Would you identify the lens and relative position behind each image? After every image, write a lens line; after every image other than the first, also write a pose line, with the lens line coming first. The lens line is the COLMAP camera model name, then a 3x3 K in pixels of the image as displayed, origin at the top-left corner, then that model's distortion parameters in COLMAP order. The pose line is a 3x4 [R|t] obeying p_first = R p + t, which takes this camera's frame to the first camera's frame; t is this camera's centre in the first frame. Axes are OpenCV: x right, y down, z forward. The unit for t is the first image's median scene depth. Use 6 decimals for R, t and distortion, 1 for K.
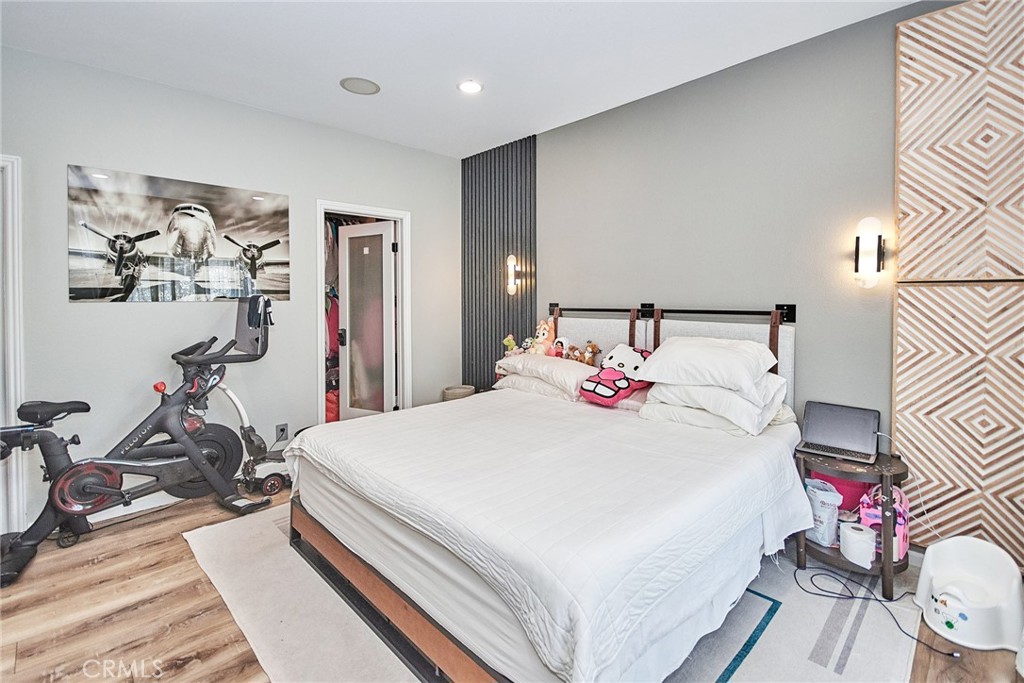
lens RADIAL K [[467.6, 0, 478.3], [0, 467.6, 302.8], [0, 0, 1]] dist [0.021890, -0.011532]
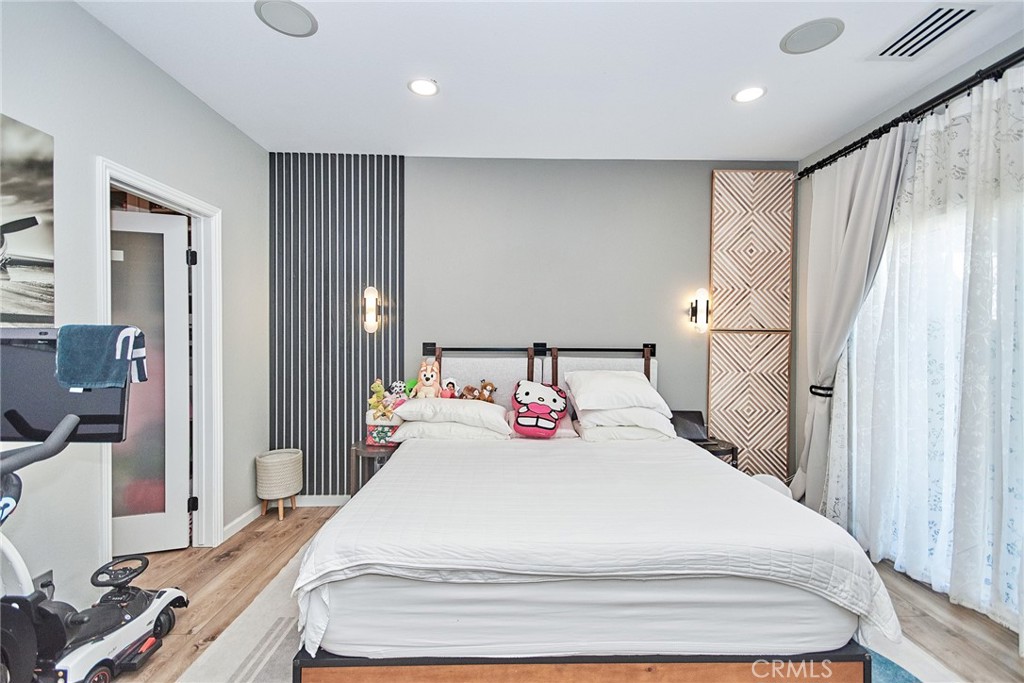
lens RADIAL K [[467.6, 0, 527.8], [0, 467.6, 341.4], [0, 0, 1]] dist [0.021890, -0.011532]
pose [[0.659445, 0.004501, 0.751739, -0.639000], [-0.001866, 0.999989, -0.004350, 0.003531], [-0.751750, 0.001465, 0.659446, 0.359492]]
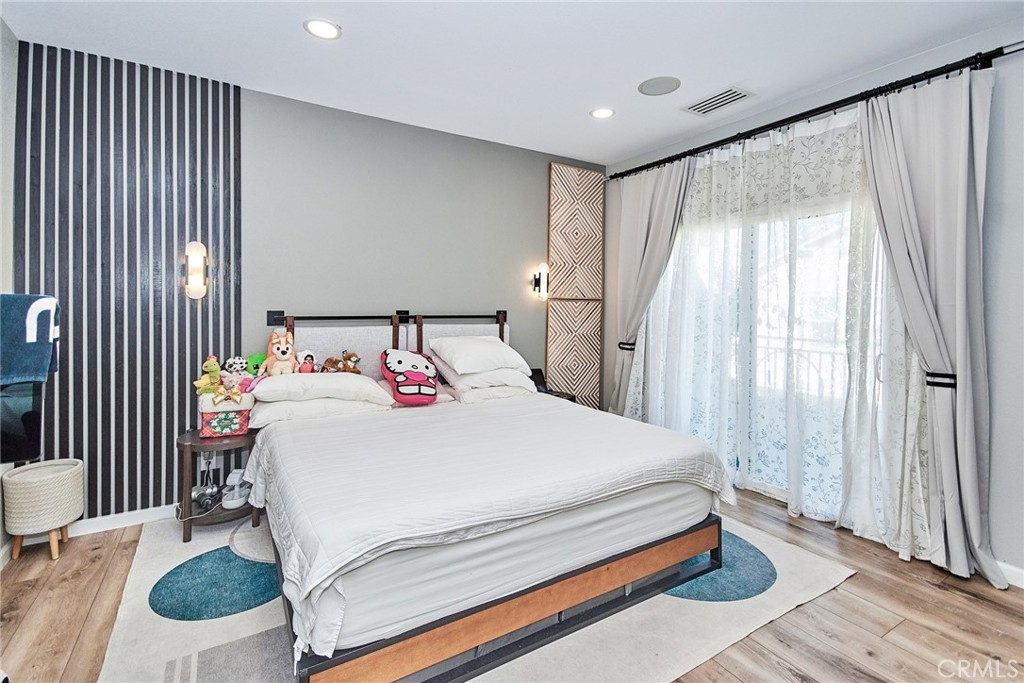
lens RADIAL K [[467.6, 0, 544.1], [0, 467.6, 308.9], [0, 0, 1]] dist [0.021890, -0.011532]
pose [[0.181369, -0.002809, 0.983411, -0.849585], [0.000050, 0.999996, 0.002847, -0.006363], [-0.983415, -0.000467, 0.181369, 0.600011]]
